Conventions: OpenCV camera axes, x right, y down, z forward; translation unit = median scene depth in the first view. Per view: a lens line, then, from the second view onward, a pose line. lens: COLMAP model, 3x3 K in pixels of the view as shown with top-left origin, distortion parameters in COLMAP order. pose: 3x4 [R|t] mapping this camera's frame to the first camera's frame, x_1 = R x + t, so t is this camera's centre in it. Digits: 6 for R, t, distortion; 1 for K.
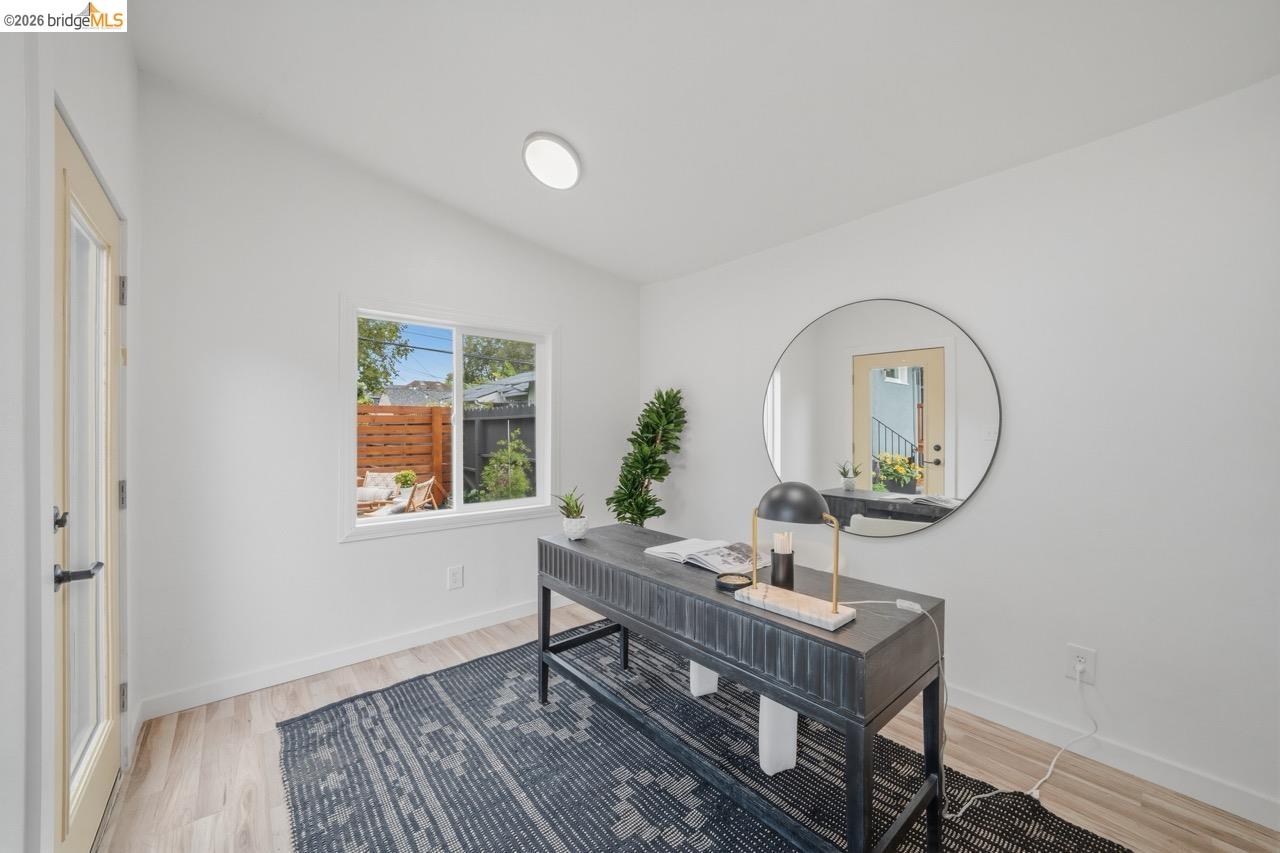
lens RADIAL K [[498.8, 0, 640.0], [0, 498.8, 426.5], [0, 0, 1]] dist [0.000276, 0.000007]
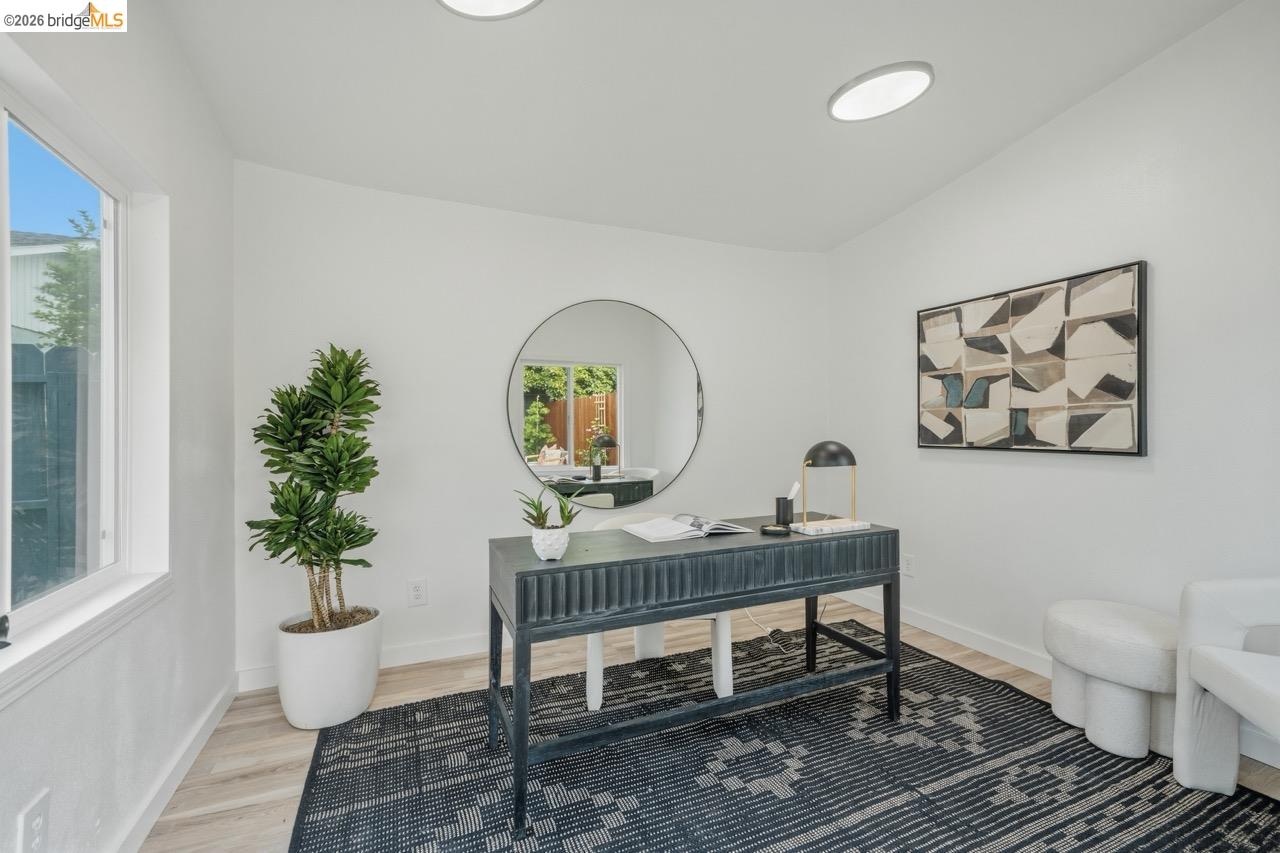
lens RADIAL K [[572.6, 0, 640.0], [0, 572.6, 426.5], [0, 0, 1]] dist [-0.001676, -0.000087]
pose [[0.259541, -0.003749, 0.965725, -1.036677], [0.009371, 0.999955, 0.001363, 0.052498], [-0.965687, 0.008696, 0.259565, 0.820062]]
